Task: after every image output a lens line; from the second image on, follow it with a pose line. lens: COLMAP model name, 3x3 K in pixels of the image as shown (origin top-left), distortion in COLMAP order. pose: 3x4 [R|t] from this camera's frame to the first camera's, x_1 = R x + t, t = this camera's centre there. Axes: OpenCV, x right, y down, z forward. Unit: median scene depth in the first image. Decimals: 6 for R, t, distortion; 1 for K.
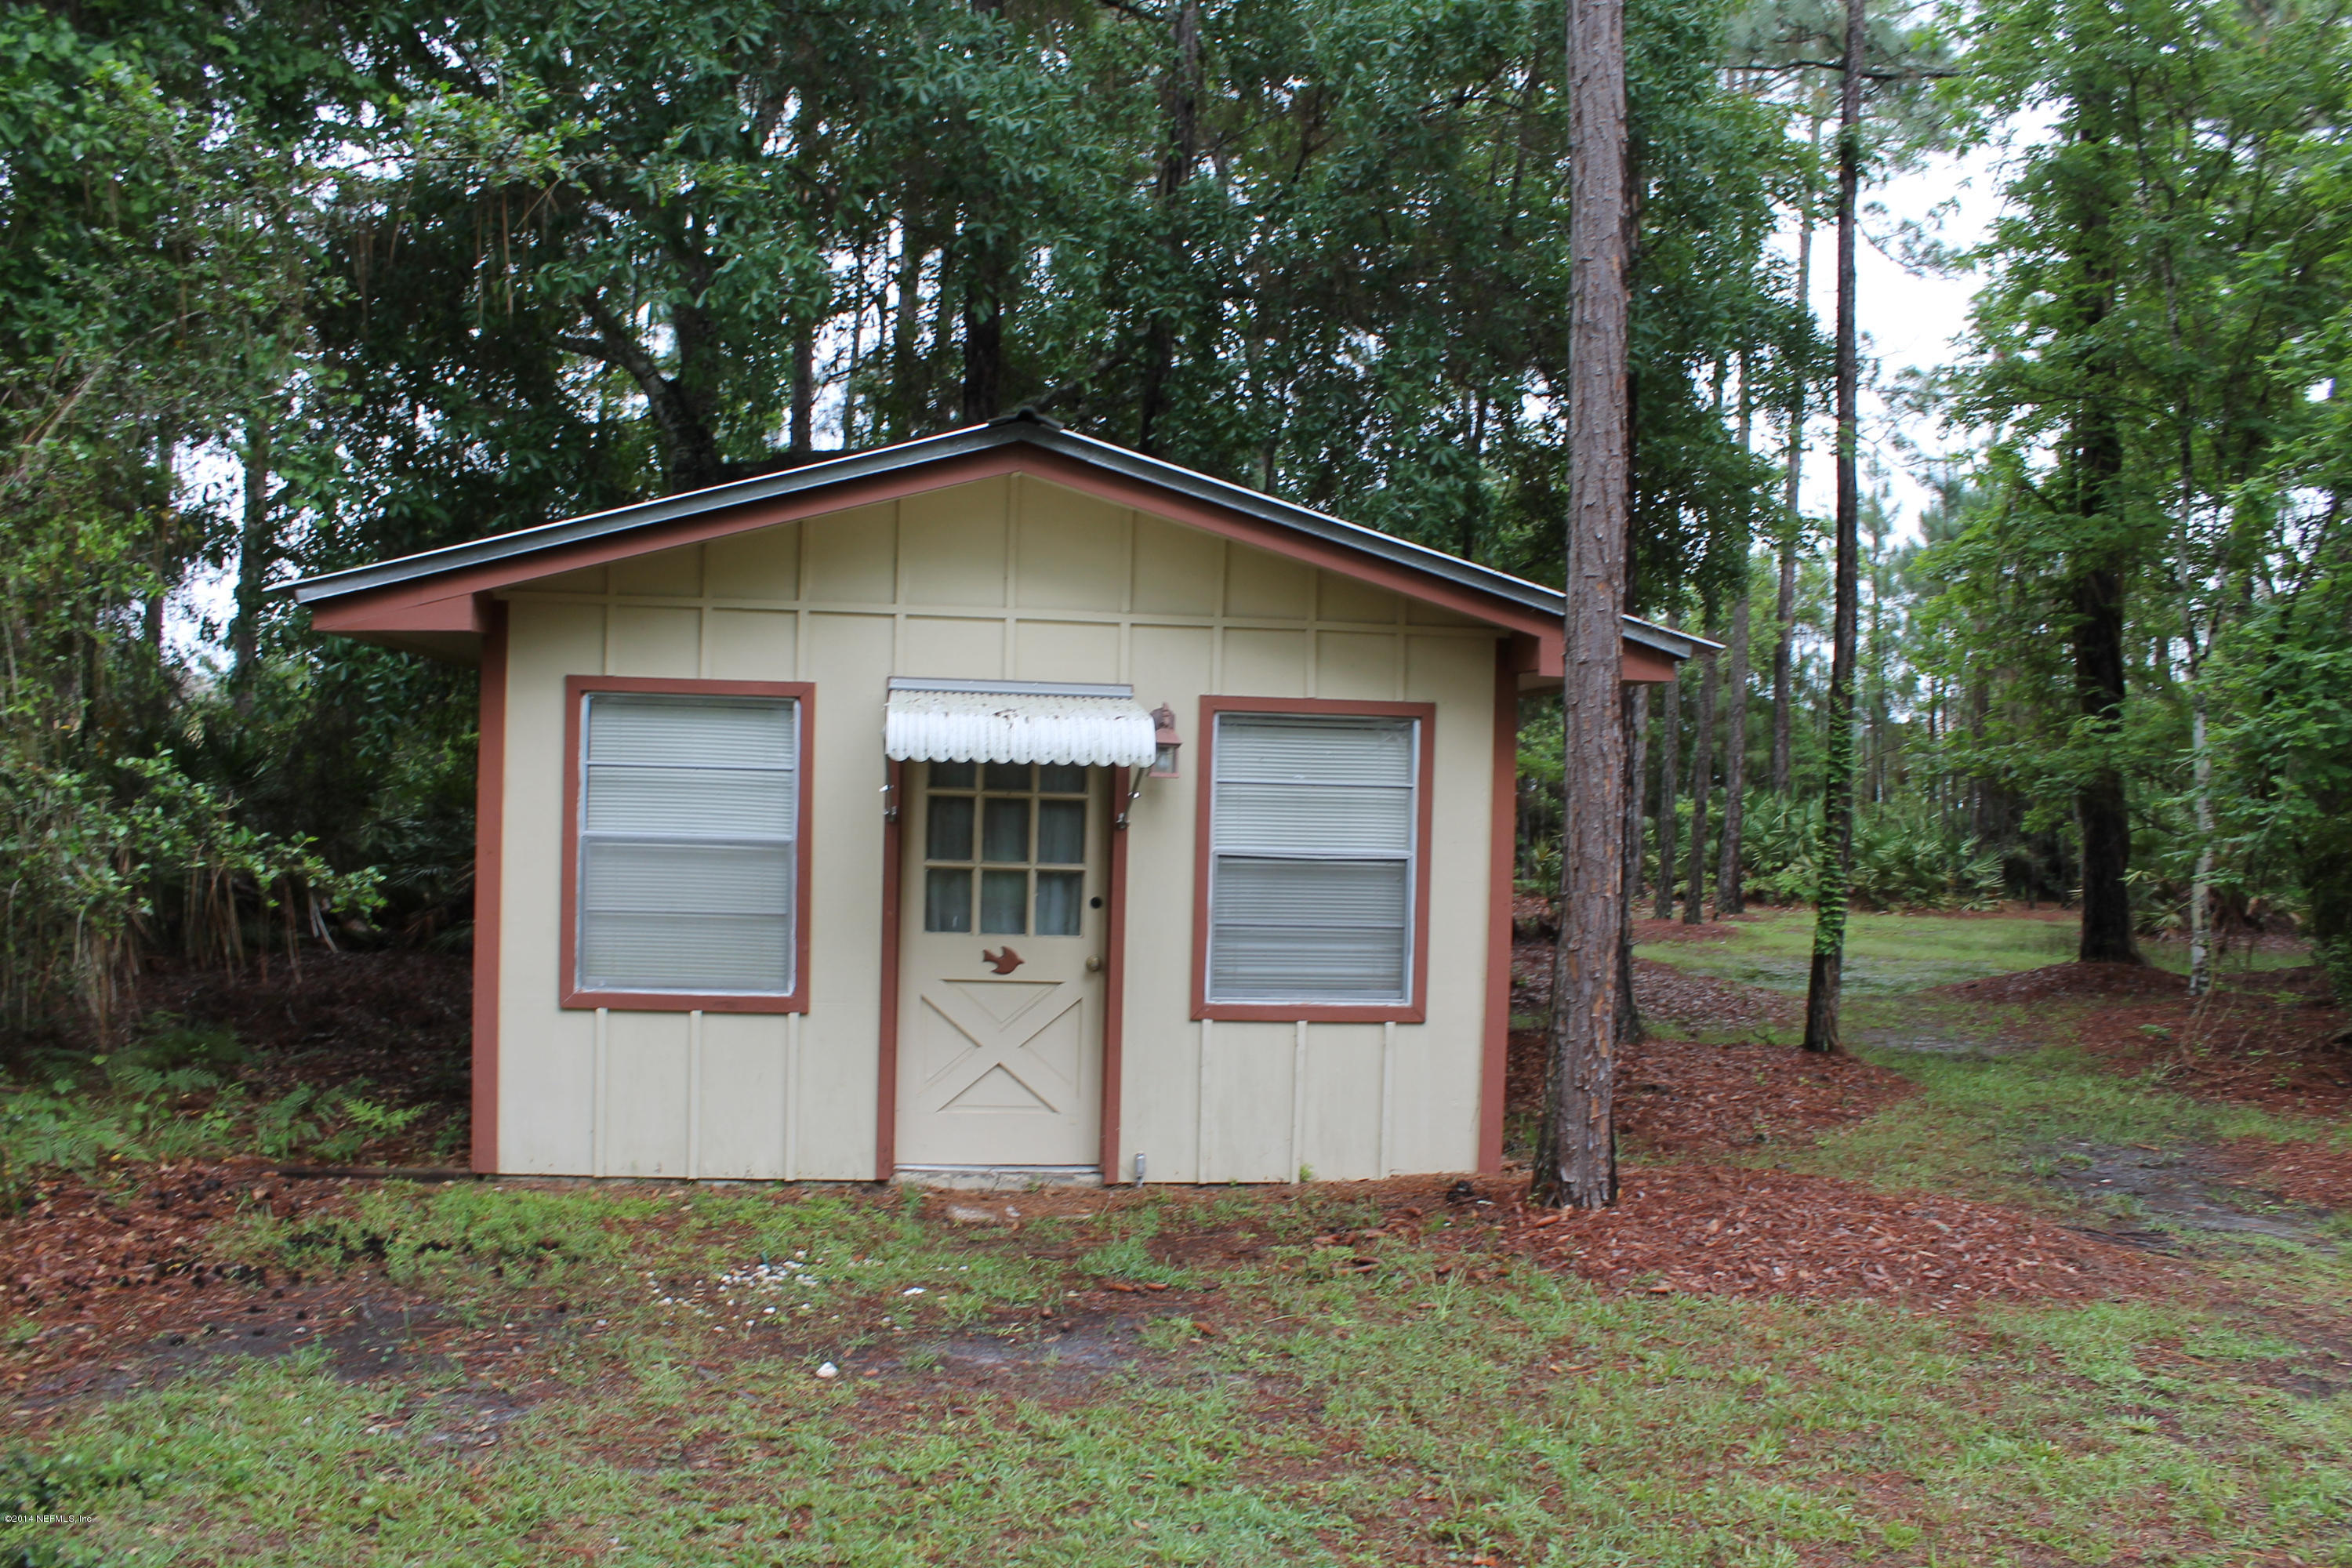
lens RADIAL K [[1994.3, 0, 1171.9], [0, 1994.3, 799.2], [0, 0, 1]] dist [-0.174139, 0.159307]
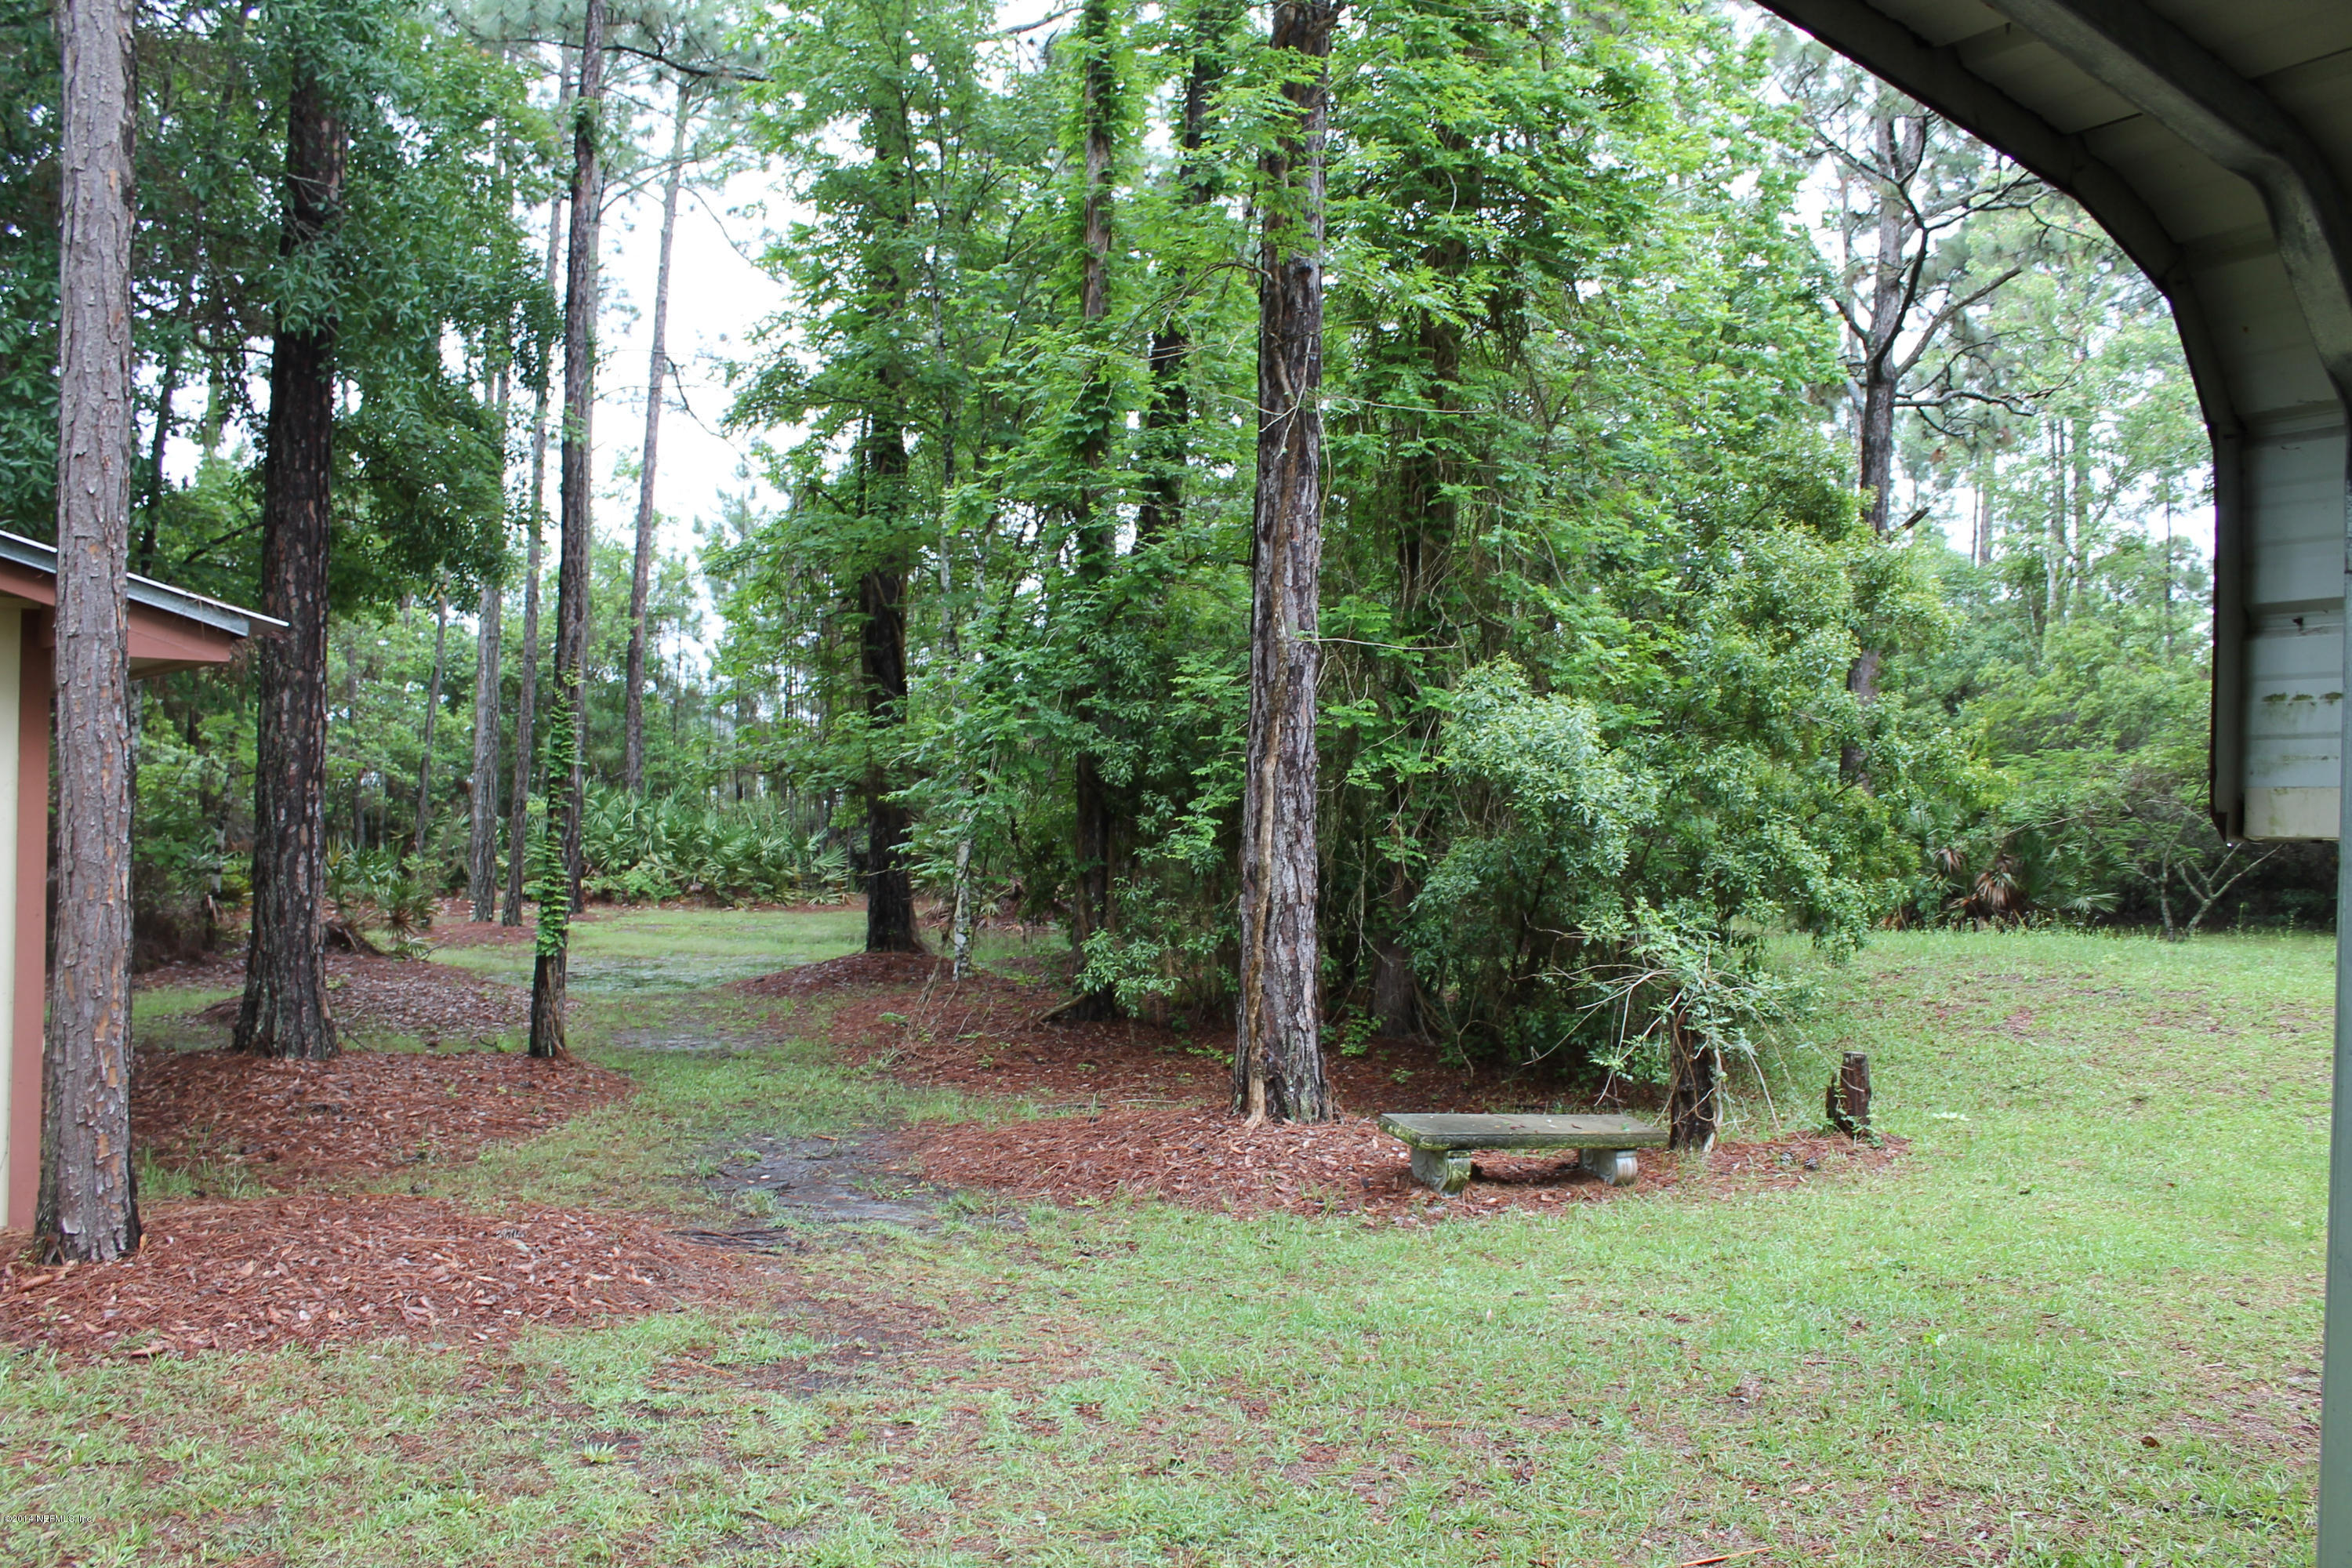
lens RADIAL K [[1994.3, 0, 1171.9], [0, 1994.3, 799.2], [0, 0, 1]] dist [-0.174139, 0.159307]
pose [[0.858828, -0.007529, 0.512209, 0.104293], [0.007396, 0.999970, 0.002298, 0.002440], [-0.512211, 0.001814, 0.858858, 0.015710]]
